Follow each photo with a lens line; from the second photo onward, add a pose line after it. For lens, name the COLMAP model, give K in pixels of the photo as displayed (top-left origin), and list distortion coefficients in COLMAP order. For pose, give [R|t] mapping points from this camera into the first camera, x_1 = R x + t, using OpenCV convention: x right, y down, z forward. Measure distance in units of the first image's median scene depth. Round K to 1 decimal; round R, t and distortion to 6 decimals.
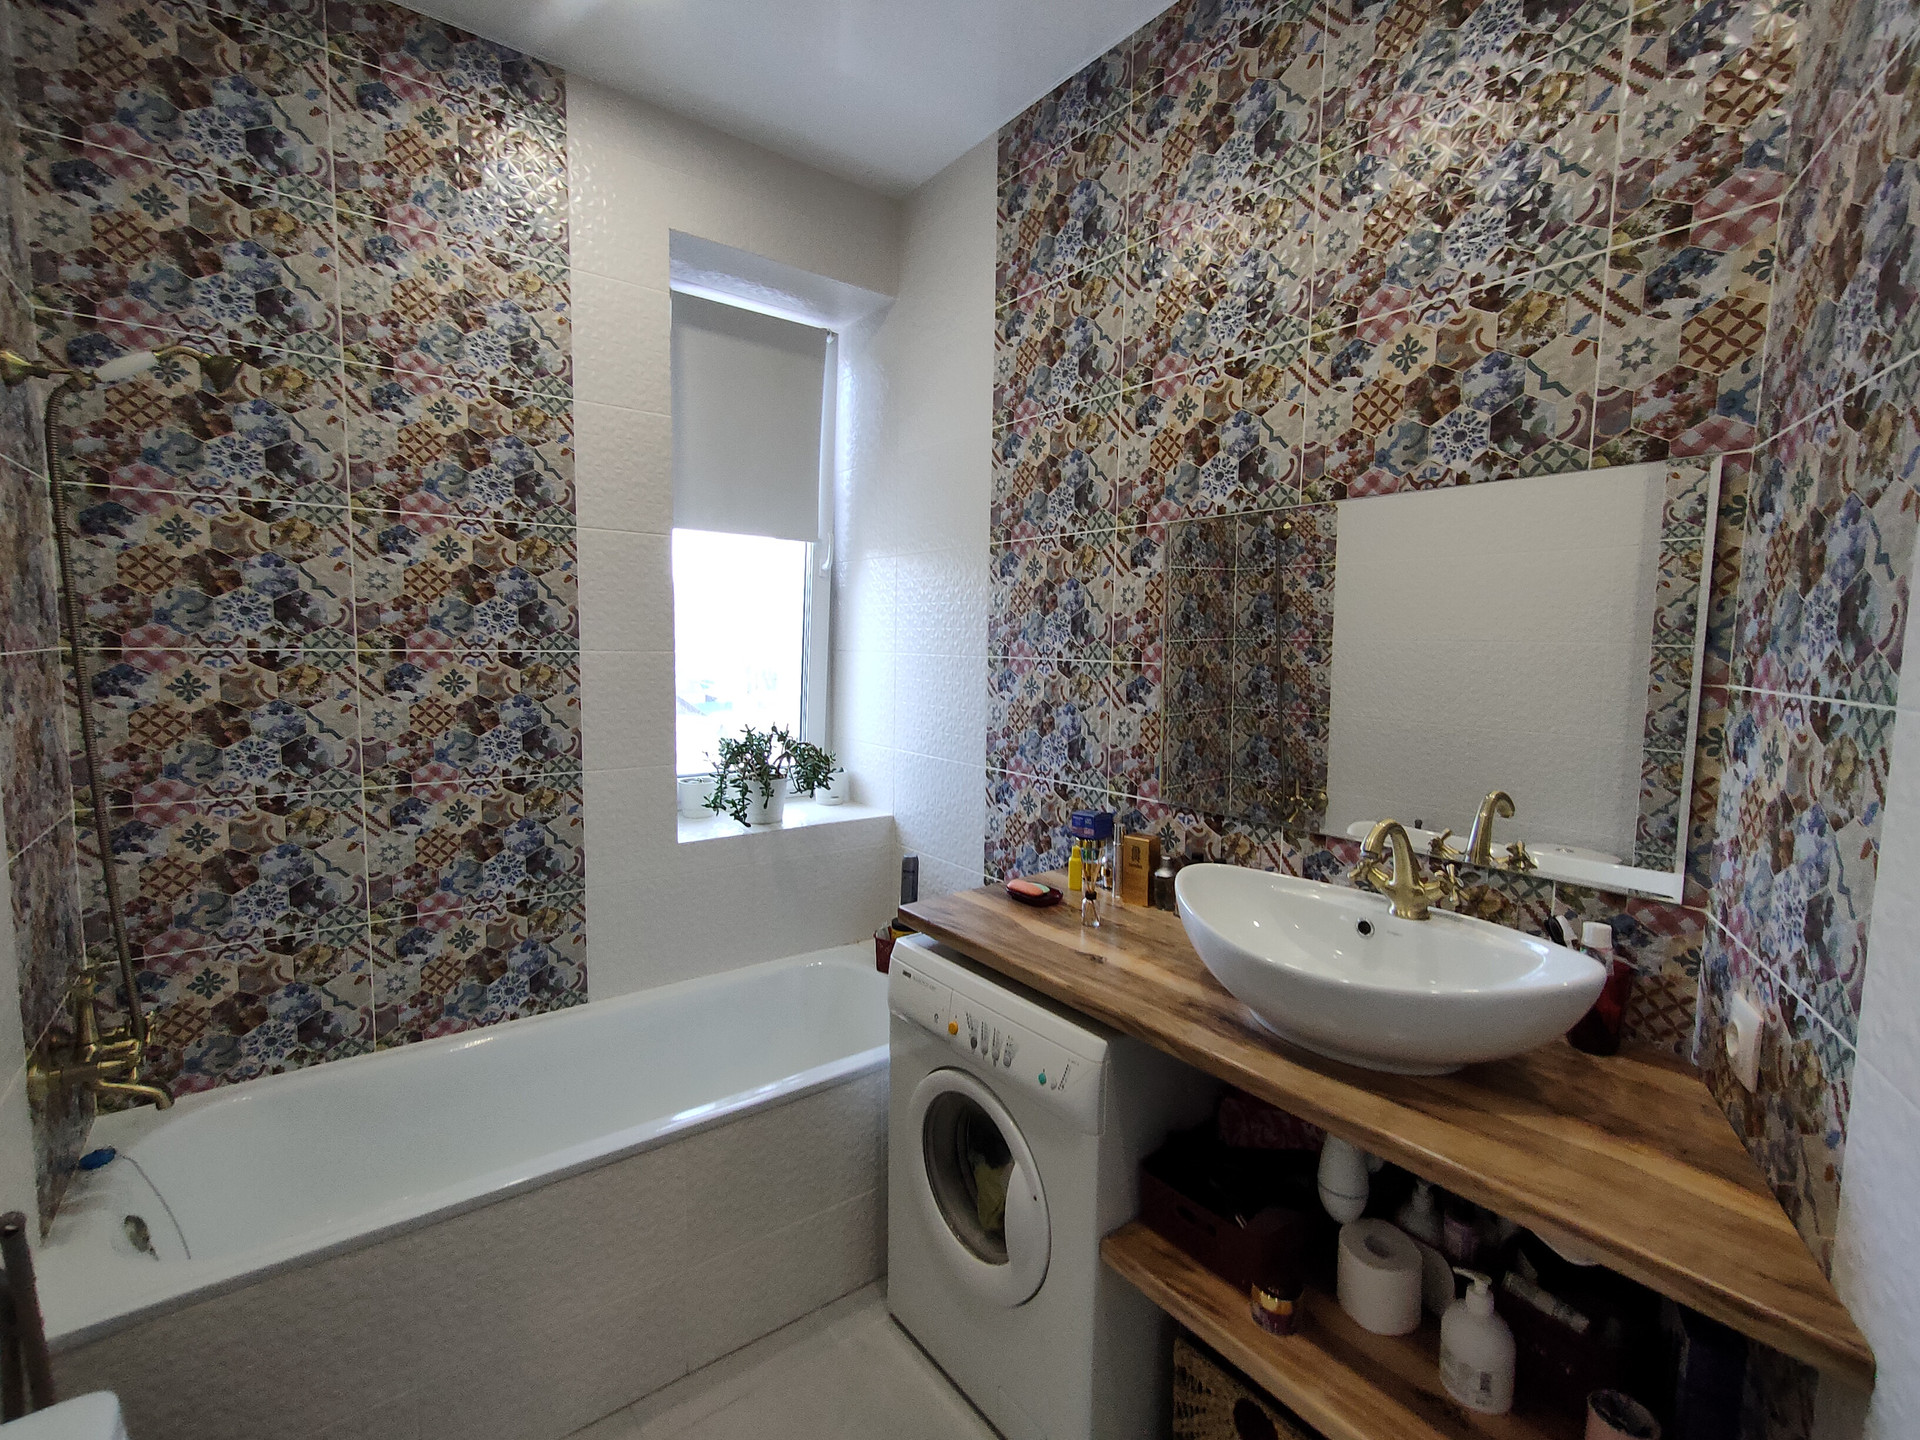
lens RADIAL K [[873.8, 0, 964.6], [0, 873.8, 722.6], [0, 0, 1]] dist [0.011630, -0.000003]
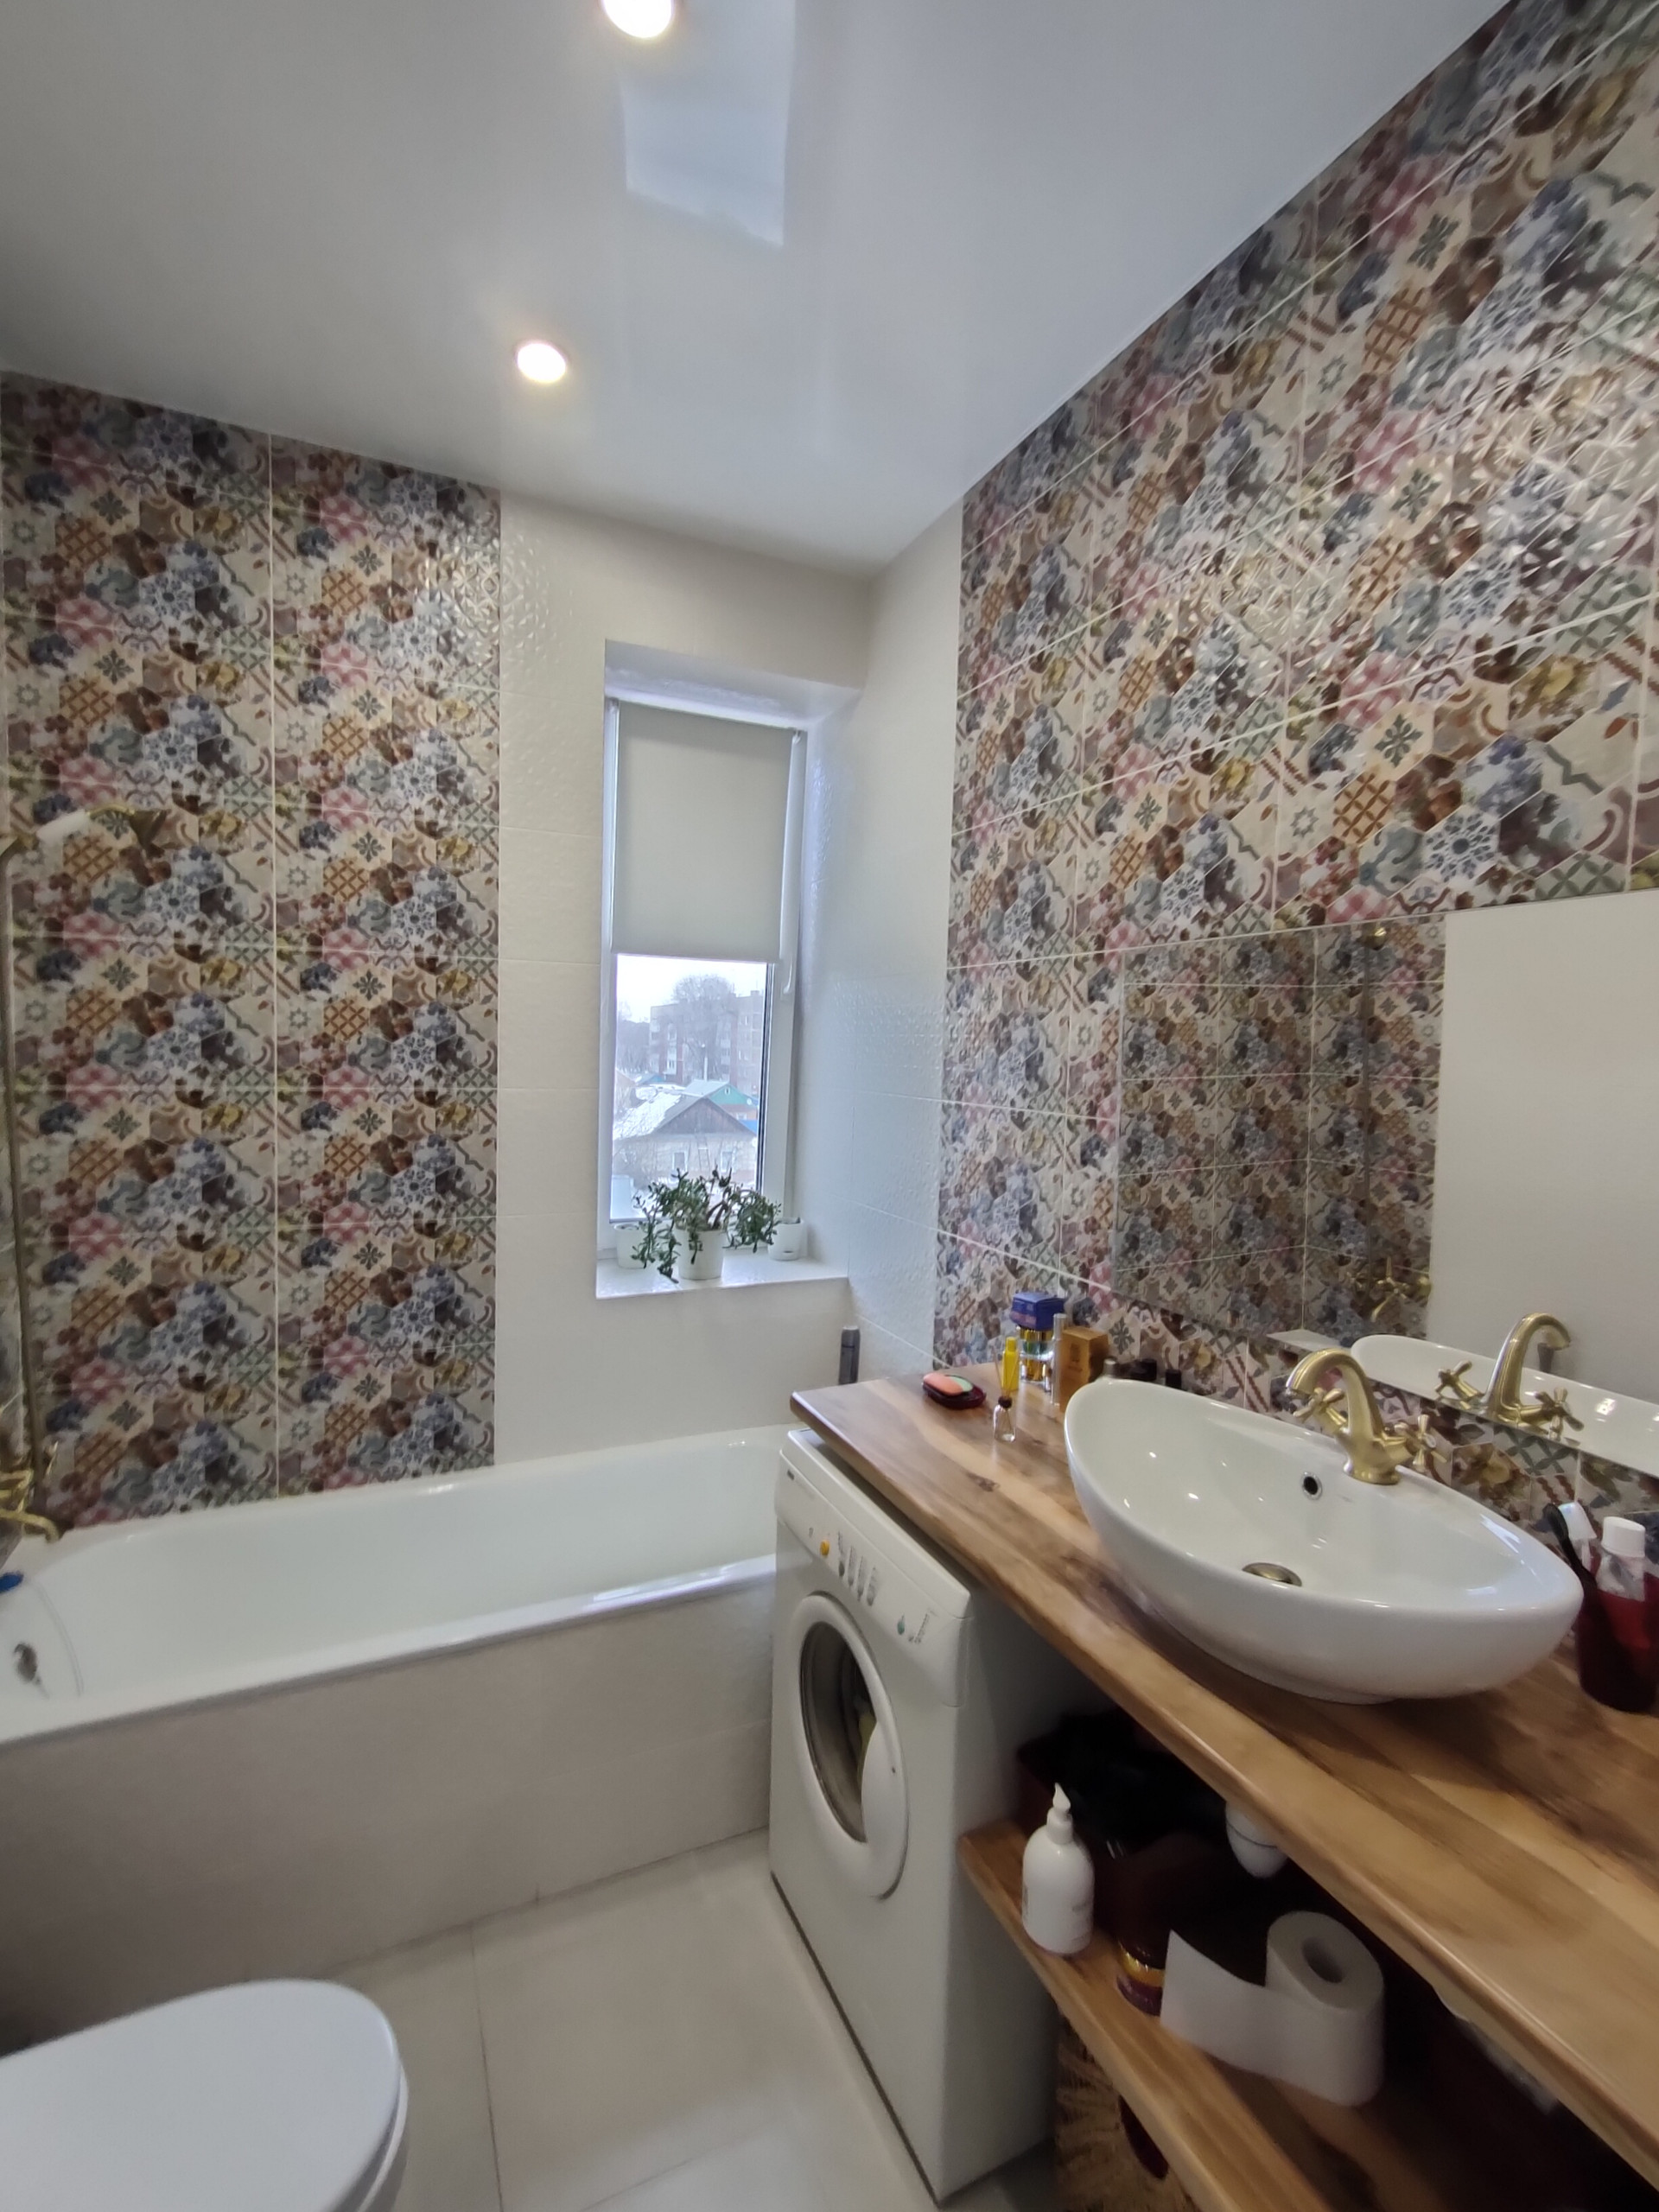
lens RADIAL K [[1006.7, 0, 826.1], [0, 1006.7, 1111.8], [0, 0, 1]] dist [0.011630, -0.000003]
pose [[0.974954, 0.021623, -0.221353, 0.165920], [-0.028948, 0.999134, -0.029903, -0.039309], [0.220515, 0.035562, 0.974735, 0.022728]]
